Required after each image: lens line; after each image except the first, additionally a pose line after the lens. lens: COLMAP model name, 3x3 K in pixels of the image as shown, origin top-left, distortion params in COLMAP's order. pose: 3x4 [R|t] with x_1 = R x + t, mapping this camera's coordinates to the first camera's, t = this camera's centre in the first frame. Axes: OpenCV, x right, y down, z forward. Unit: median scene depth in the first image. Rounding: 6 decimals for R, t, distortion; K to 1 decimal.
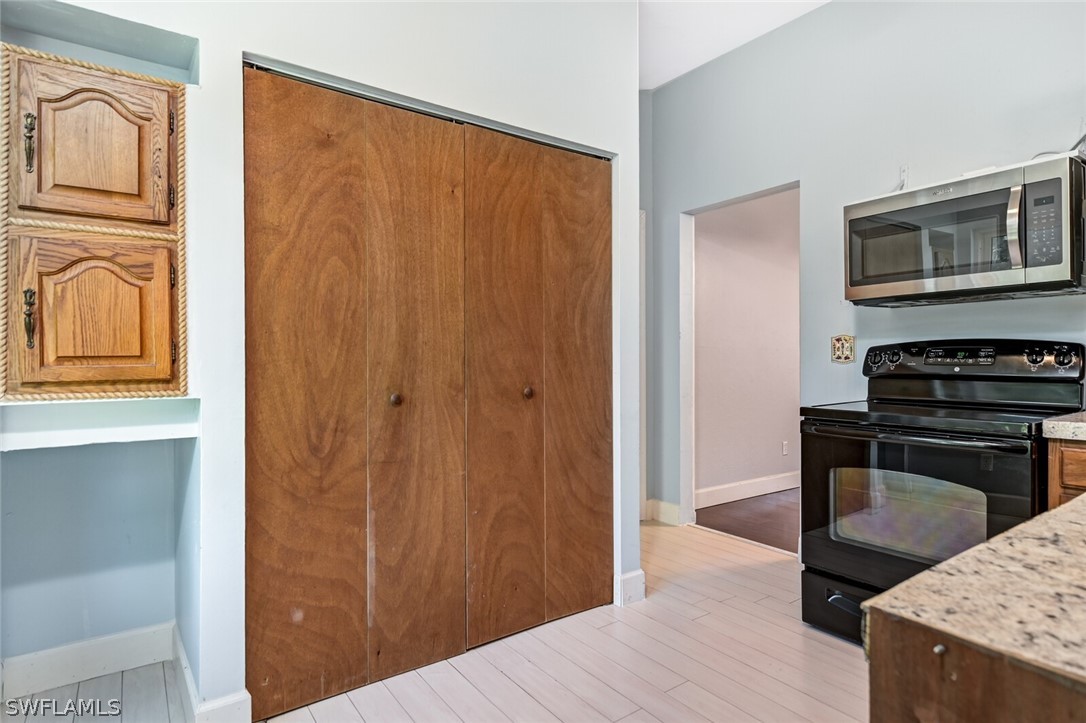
lens RADIAL K [[580.4, 0, 542.8], [0, 580.4, 361.7], [0, 0, 1]] dist [-0.003887, -0.000339]
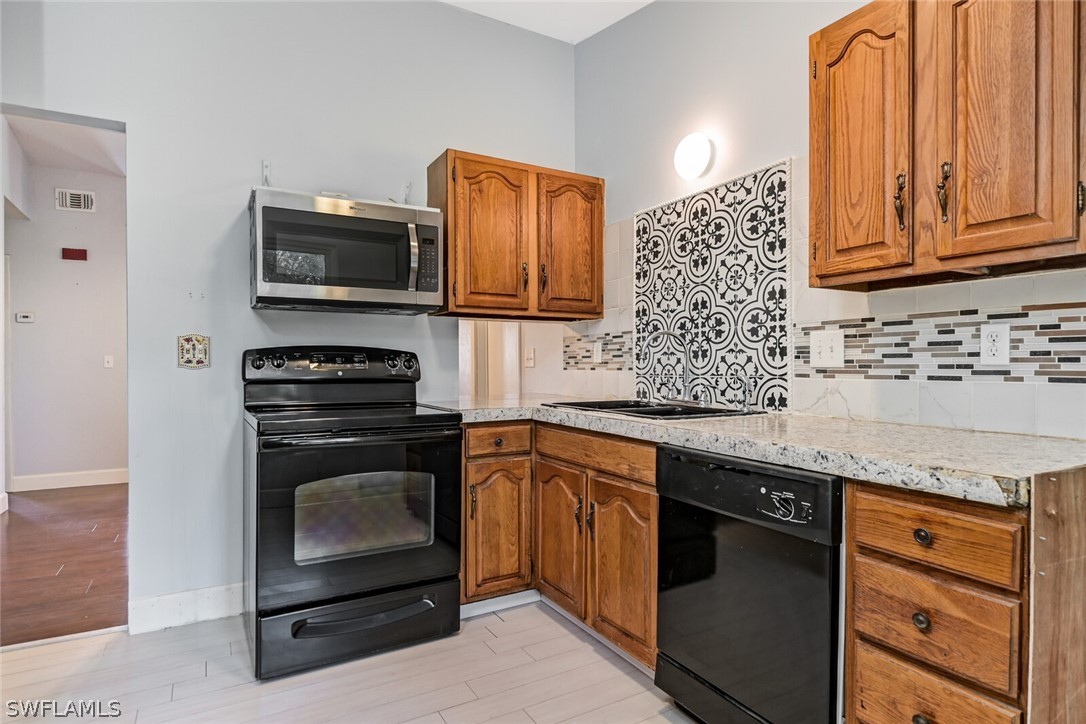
lens RADIAL K [[614.7, 0, 544.1], [0, 614.7, 365.9], [0, 0, 1]] dist [0.005400, 0.000836]
pose [[0.093286, -0.000318, 0.995639, -0.322183], [0.000282, 1.000000, 0.000293, -0.001060], [-0.995639, 0.000254, 0.093286, 0.421541]]
